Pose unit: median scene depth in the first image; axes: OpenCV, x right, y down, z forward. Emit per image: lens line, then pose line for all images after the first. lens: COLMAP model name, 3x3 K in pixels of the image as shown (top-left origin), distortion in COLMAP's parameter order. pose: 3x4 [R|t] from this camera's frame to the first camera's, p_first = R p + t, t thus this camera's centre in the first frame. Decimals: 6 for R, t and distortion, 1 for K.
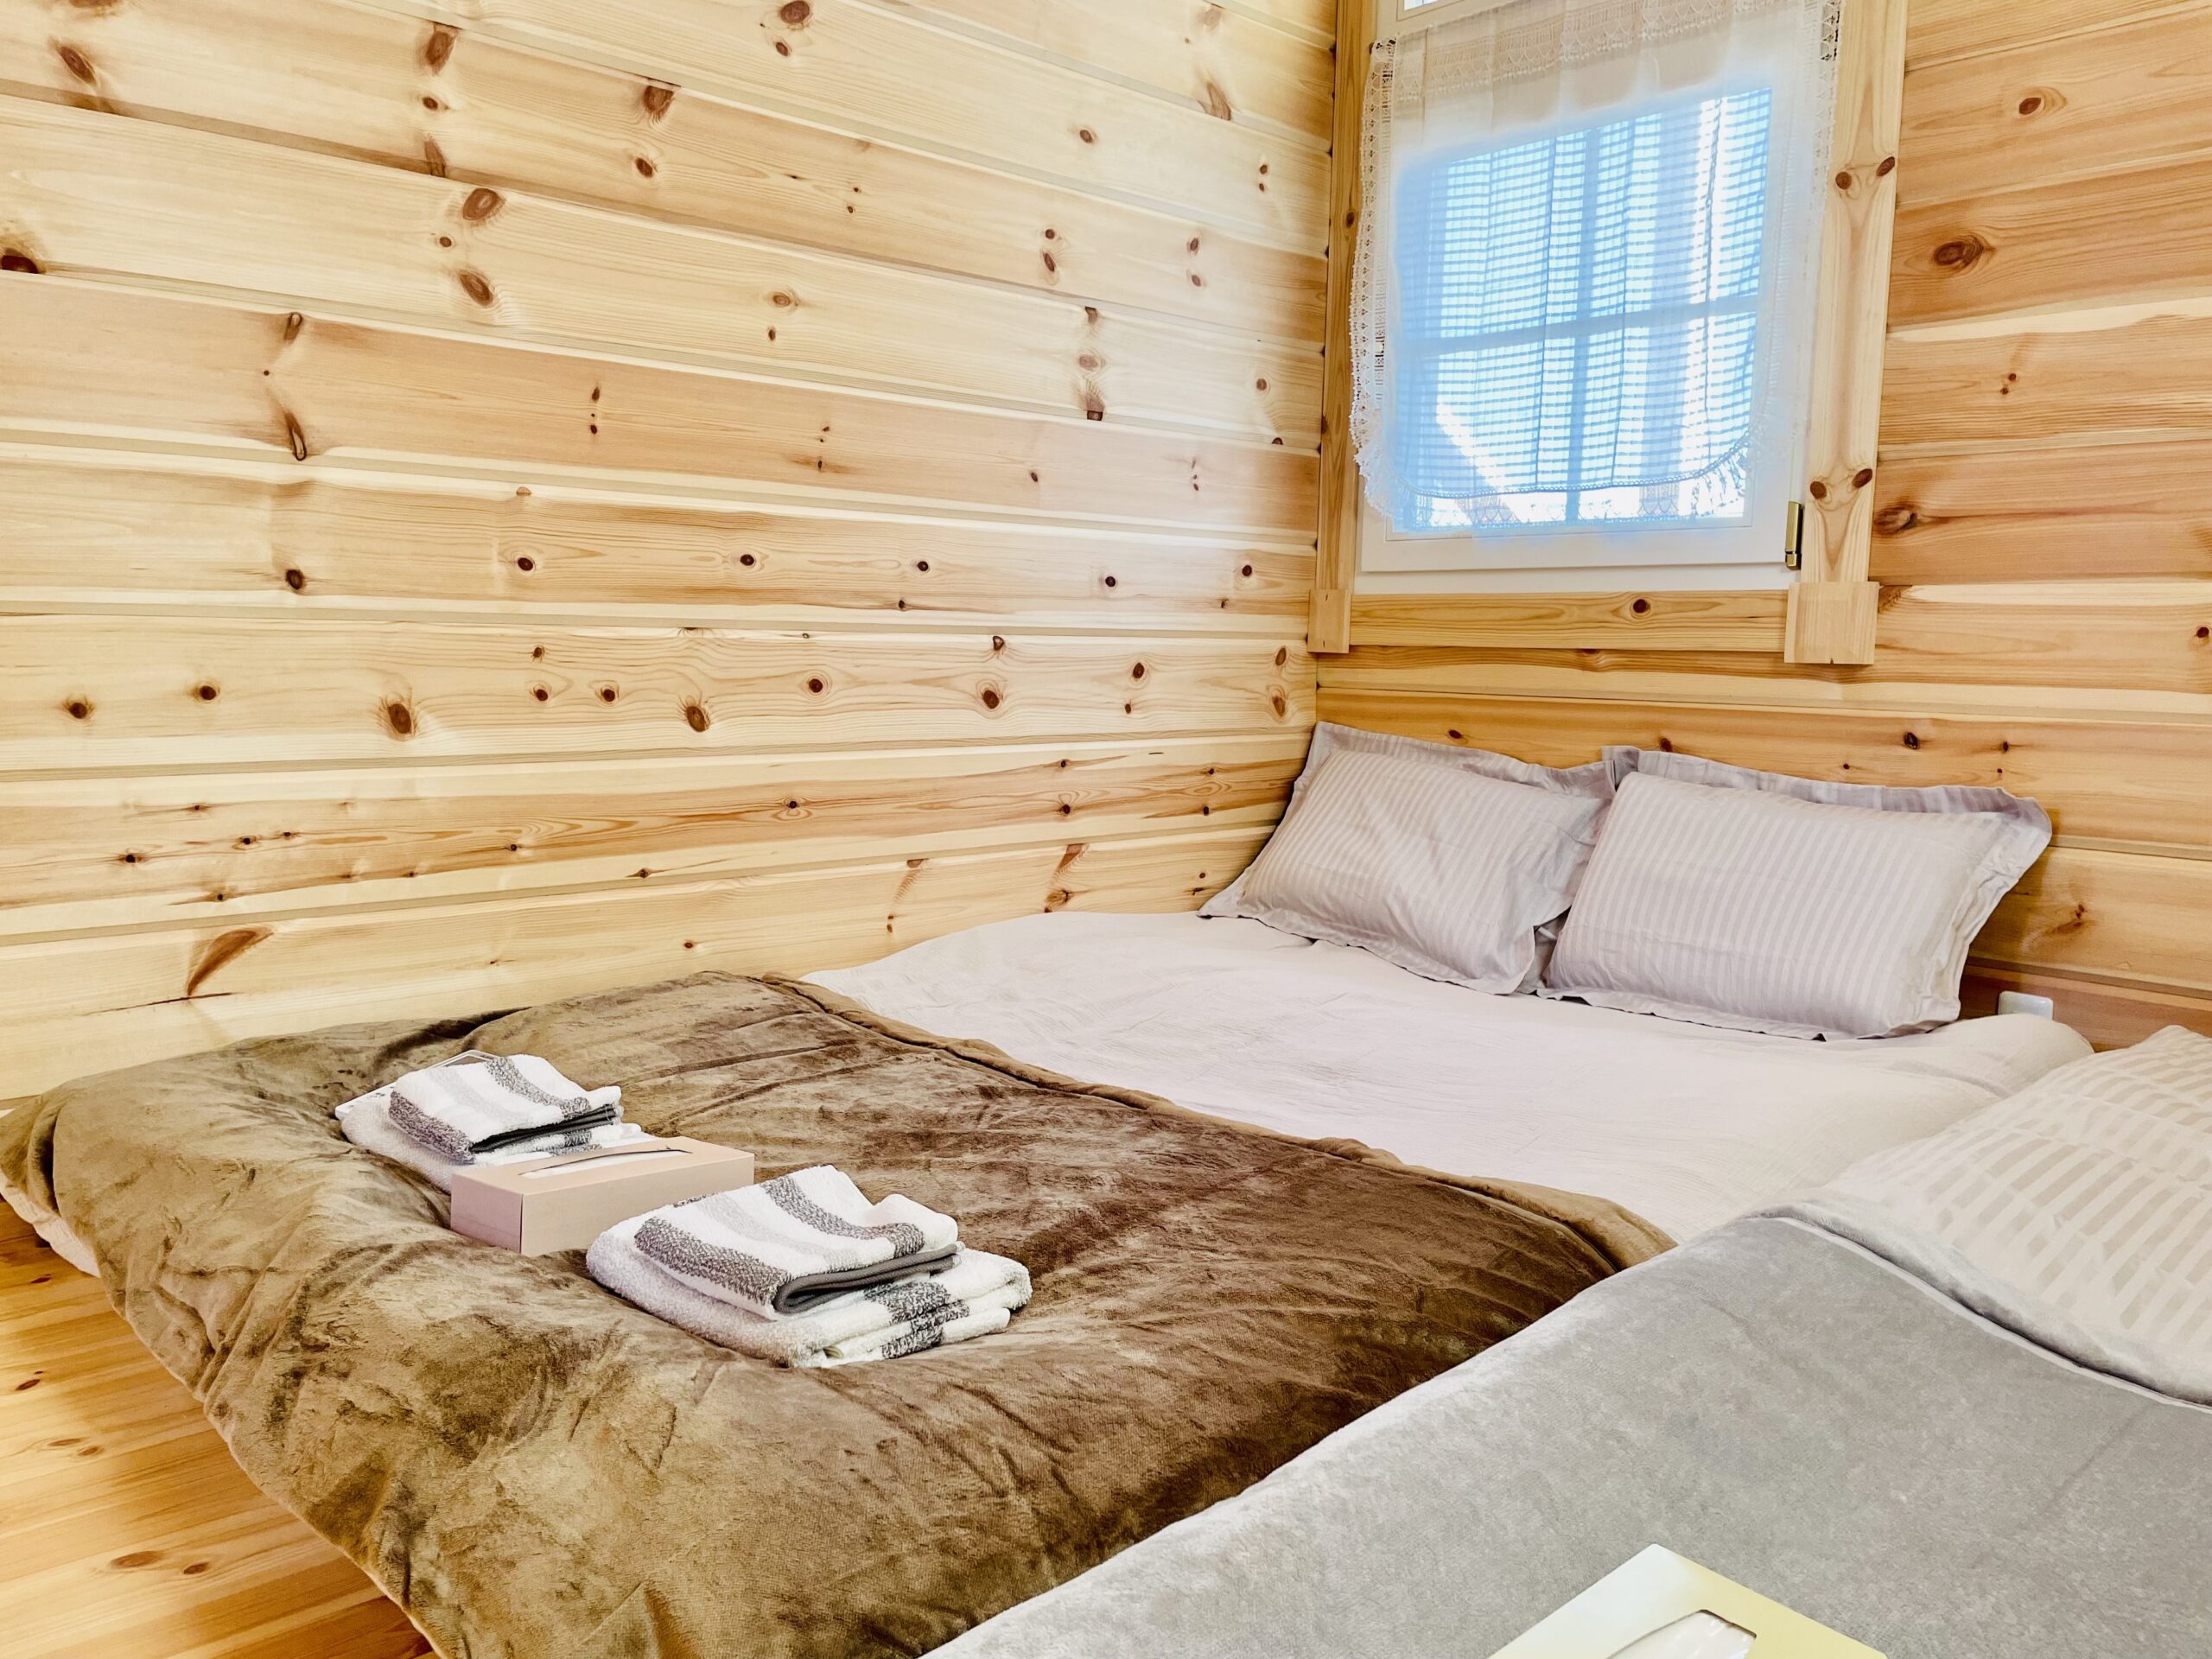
lens RADIAL K [[1665.5, 0, 1106.4], [0, 1665.5, 836.1], [0, 0, 1]] dist [0.057425, -0.052405]
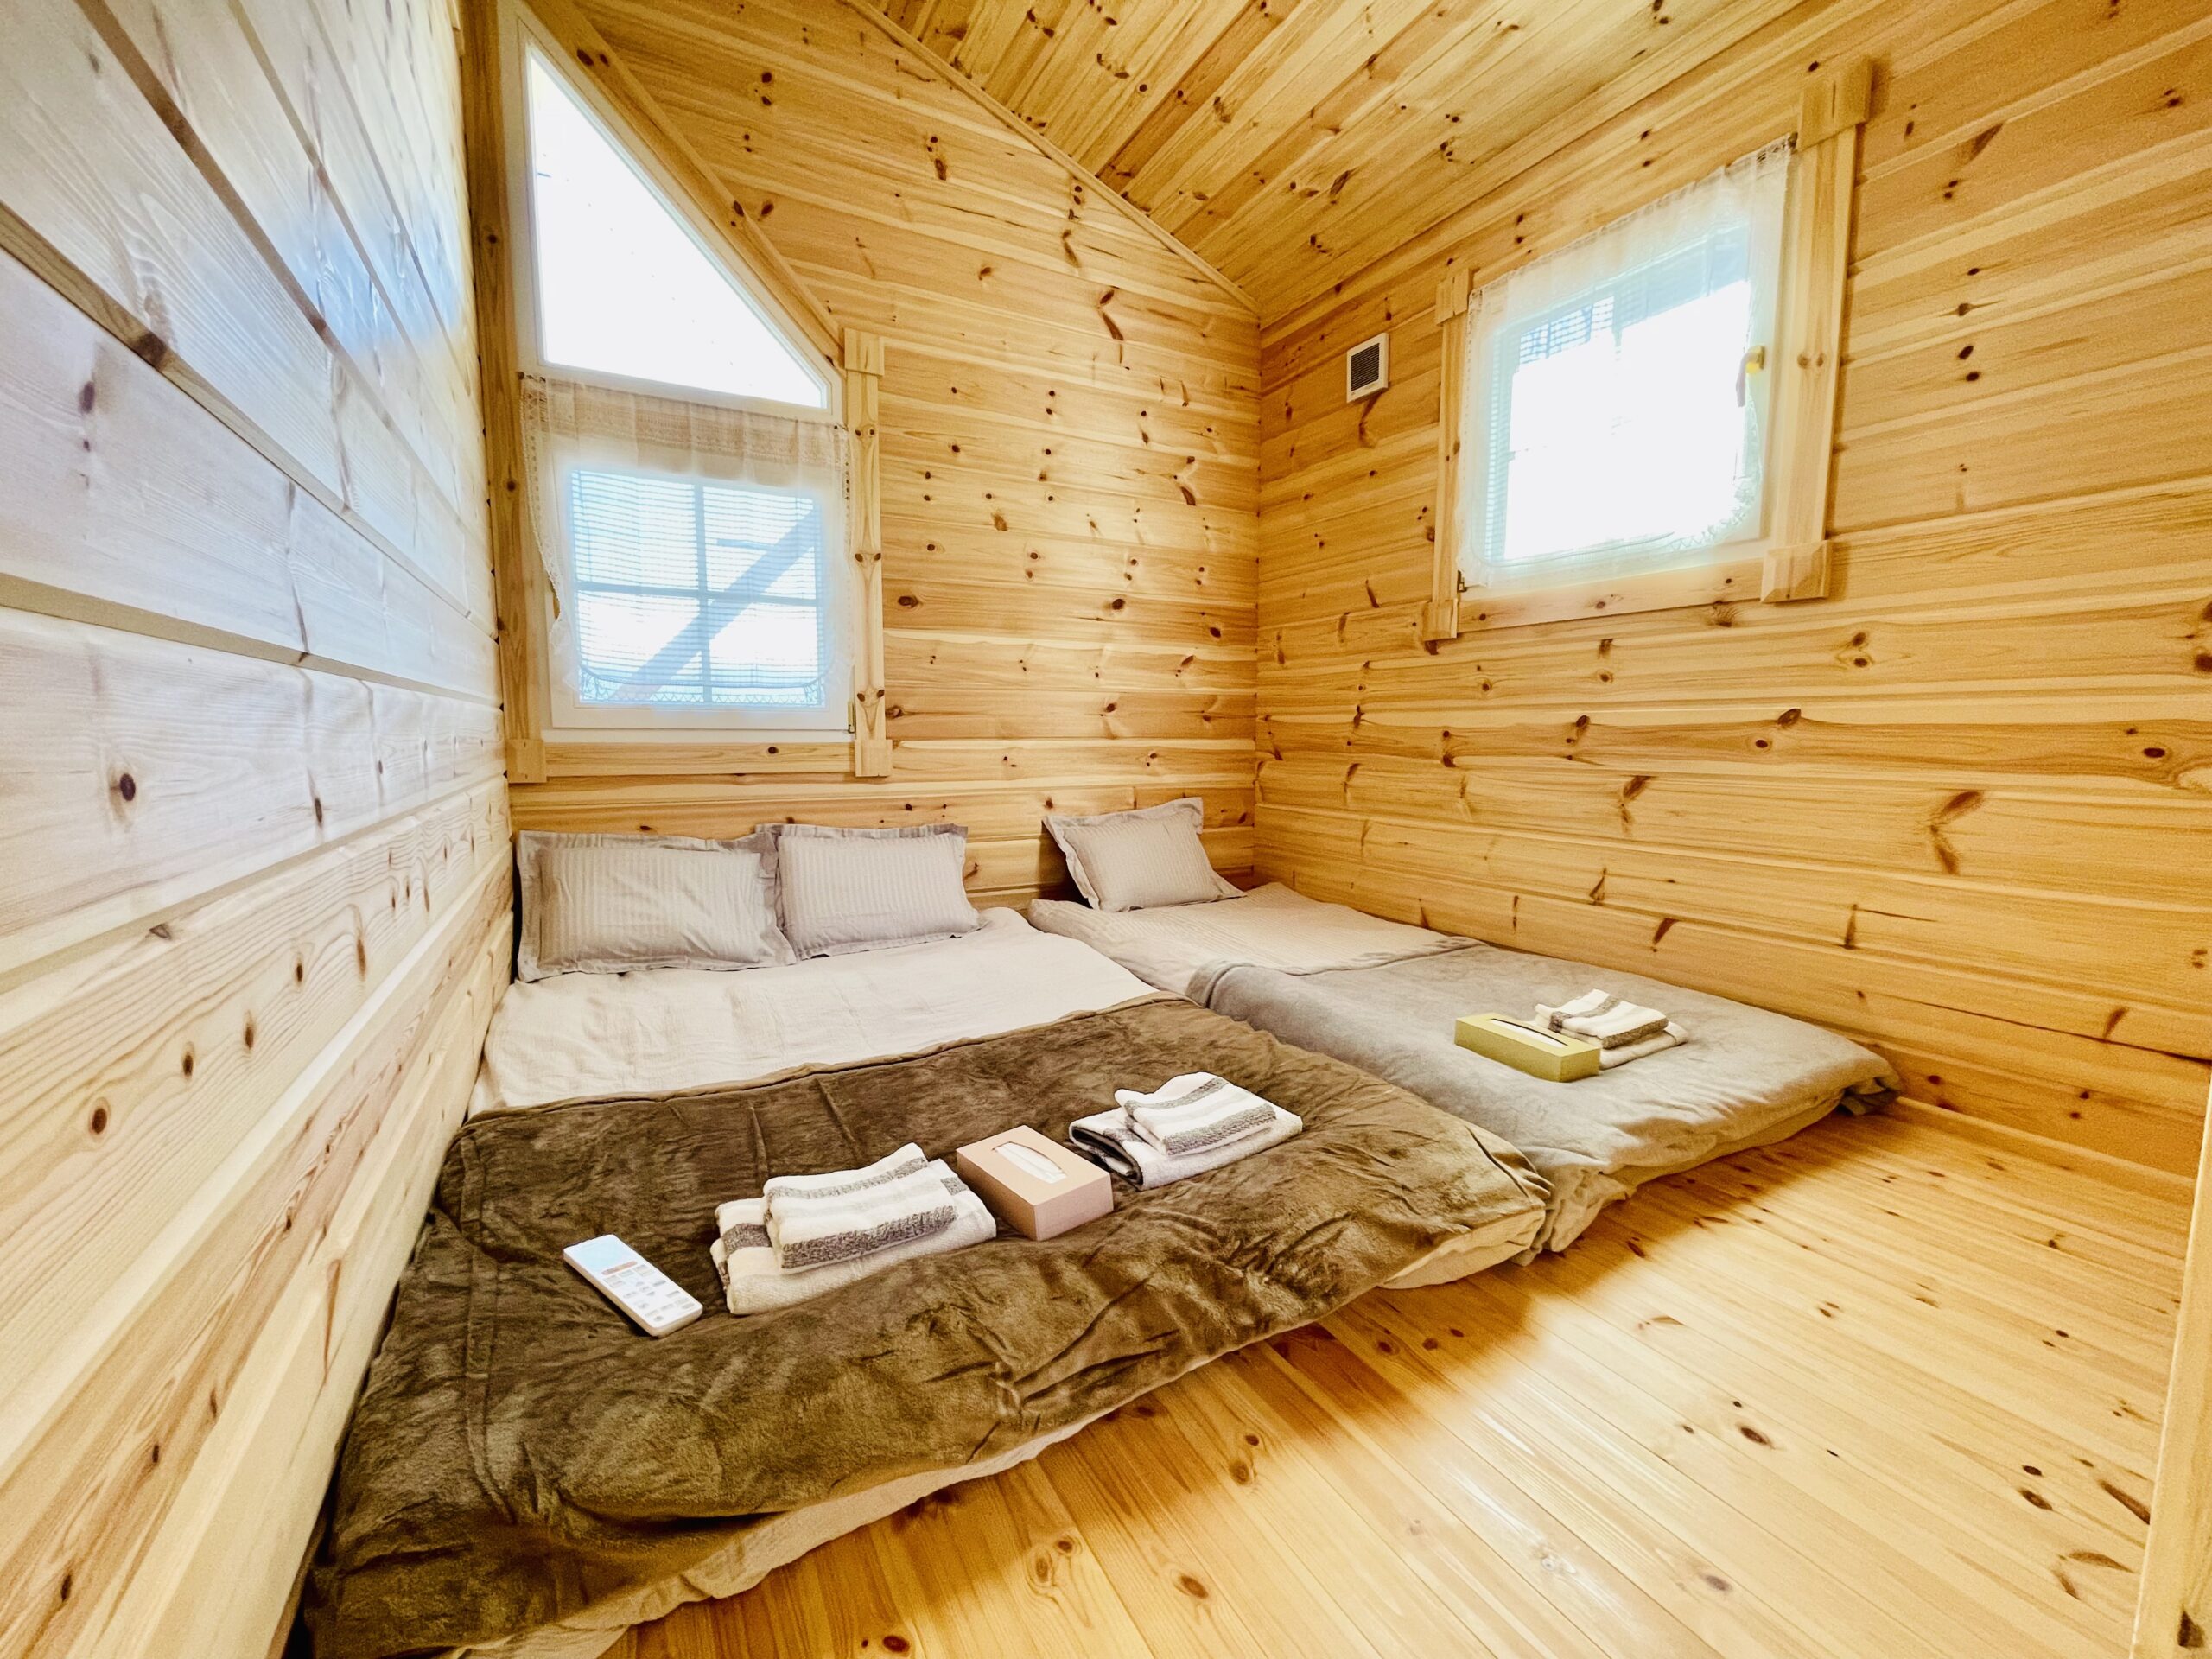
lens RADIAL K [[893.4, 0, 1105.8], [0, 893.4, 826.9], [0, 0, 1]] dist [-0.002601, 0.000071]
pose [[0.230416, -0.119744, 0.965697, -0.588395], [0.115297, 0.988769, 0.095095, -0.103873], [-0.966238, 0.089431, 0.241634, 0.395211]]
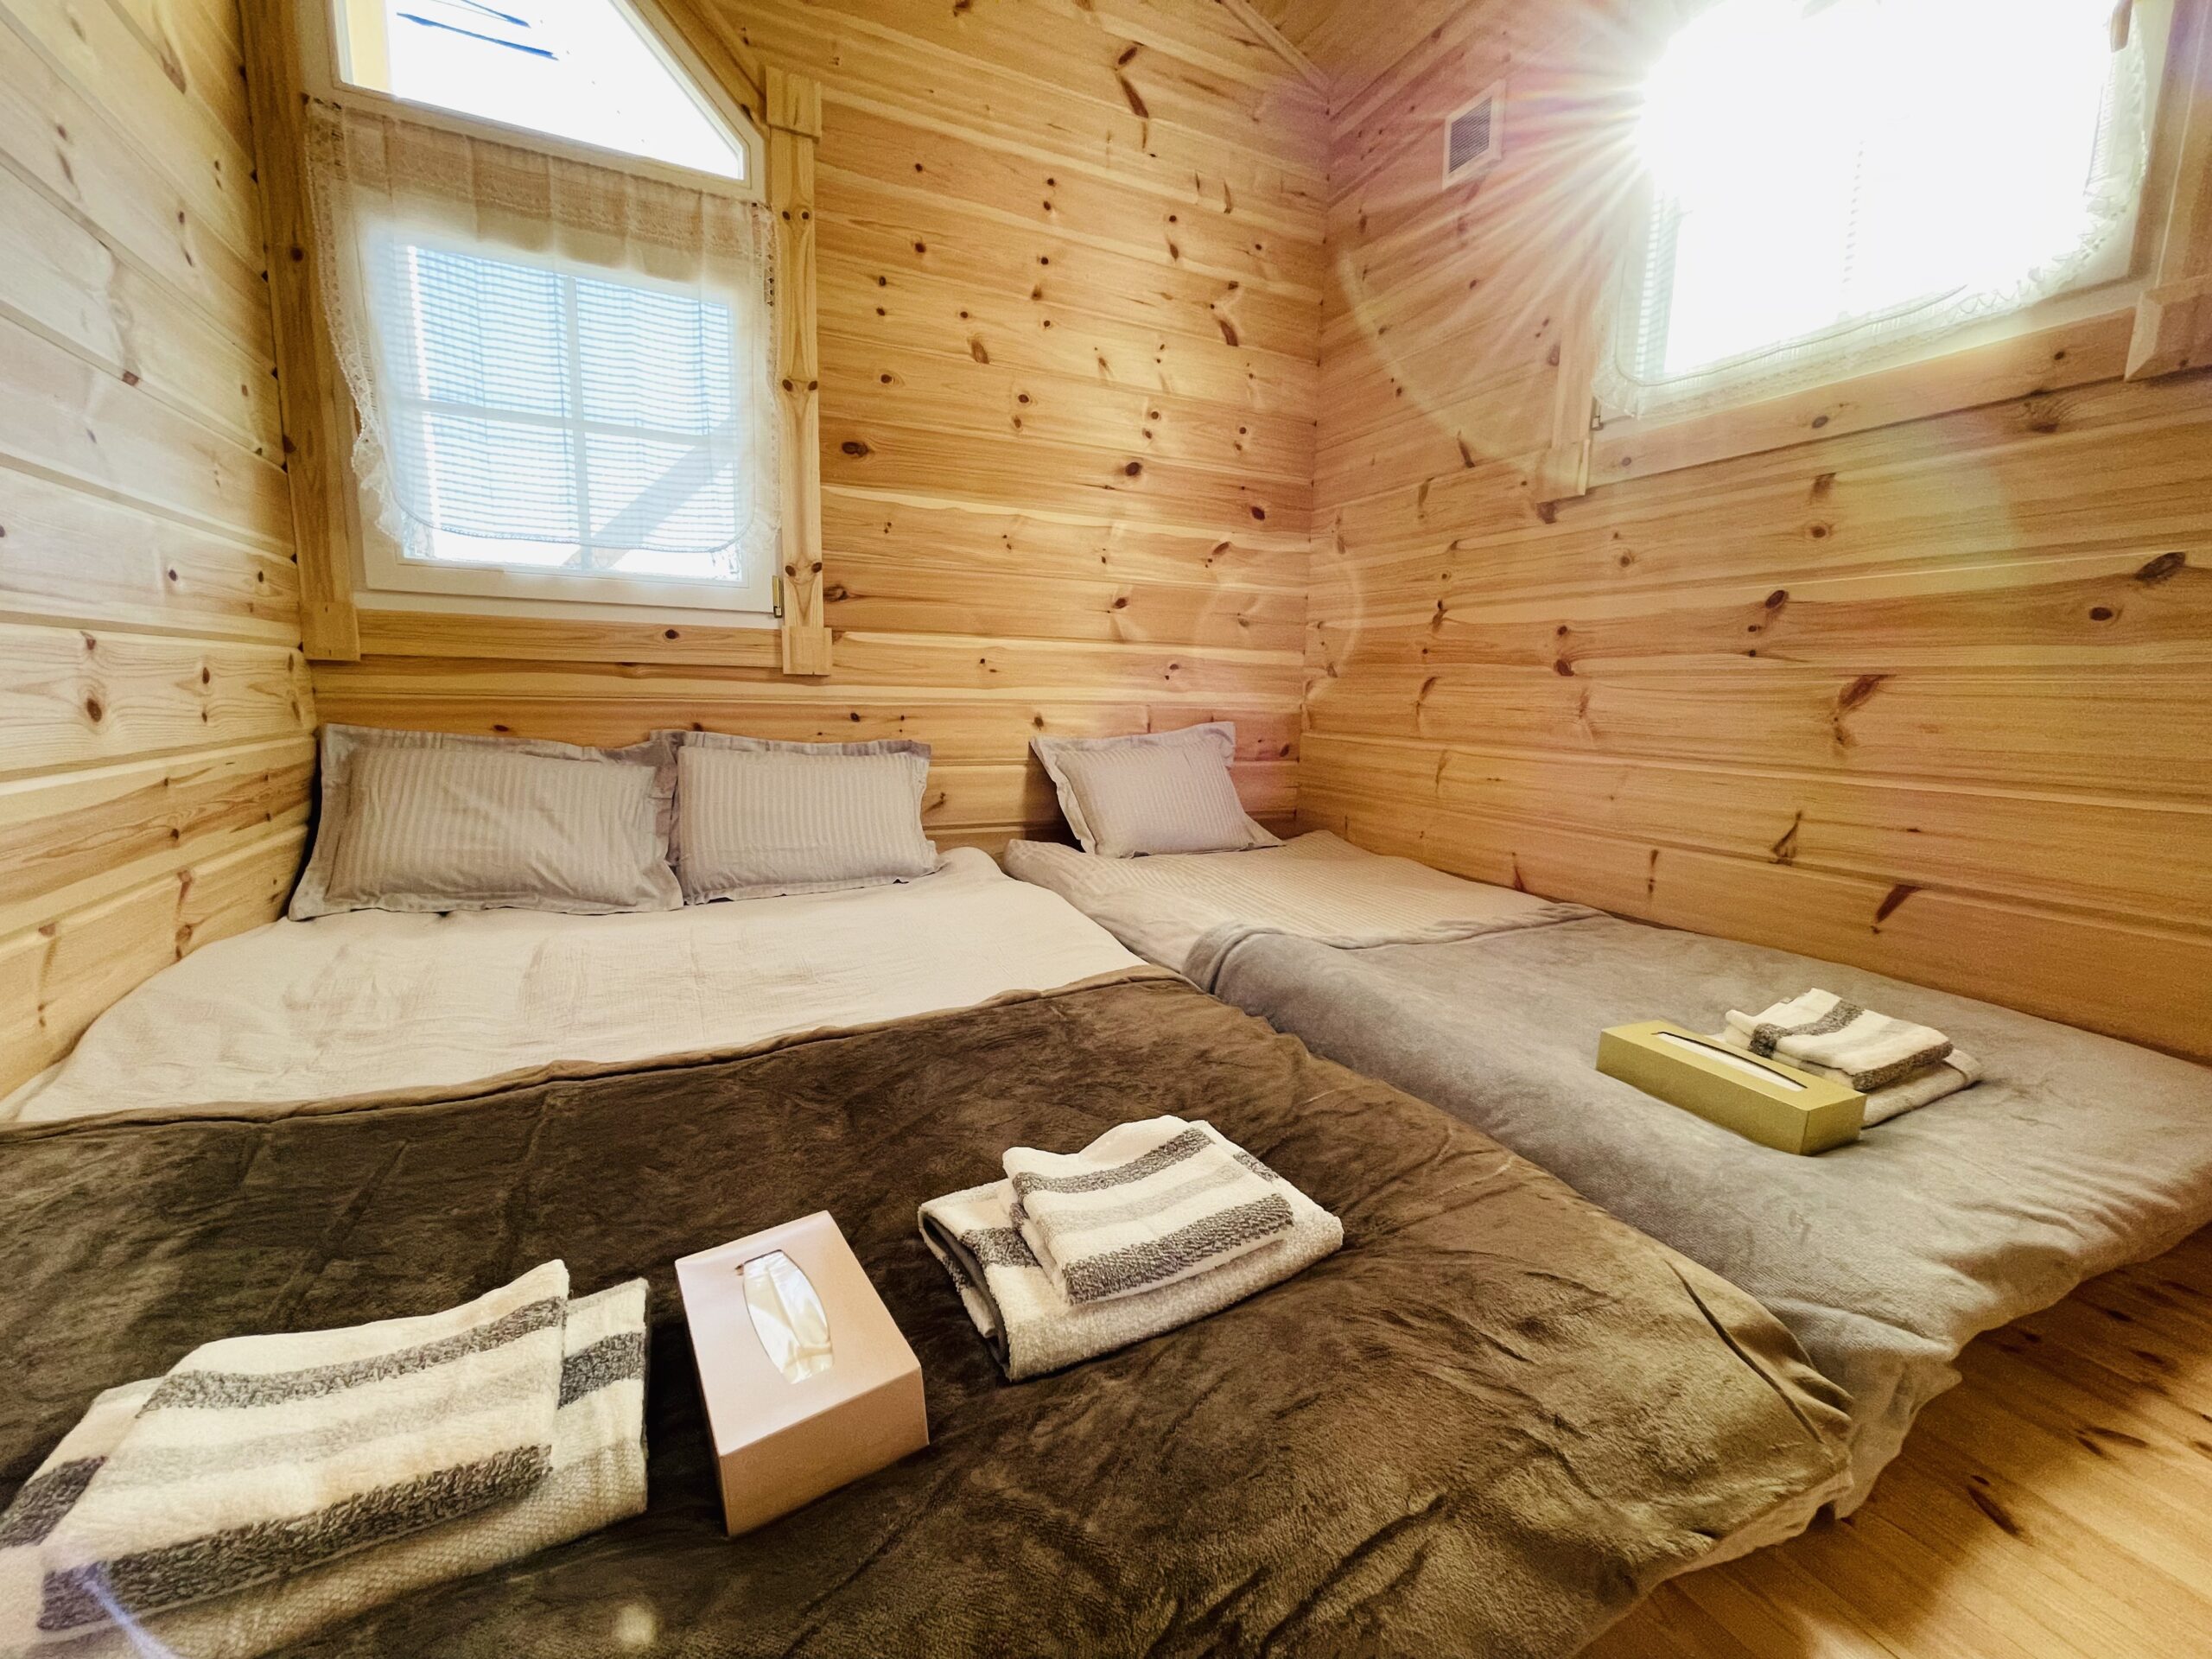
lens RADIAL K [[893.4, 0, 1106.9], [0, 893.4, 826.8], [0, 0, 1]] dist [-0.002601, 0.000071]
pose [[0.288223, -0.154537, 0.945011, -0.343015], [0.094055, 0.986688, 0.132667, -0.037709], [-0.952933, 0.050646, 0.298921, 0.406331]]
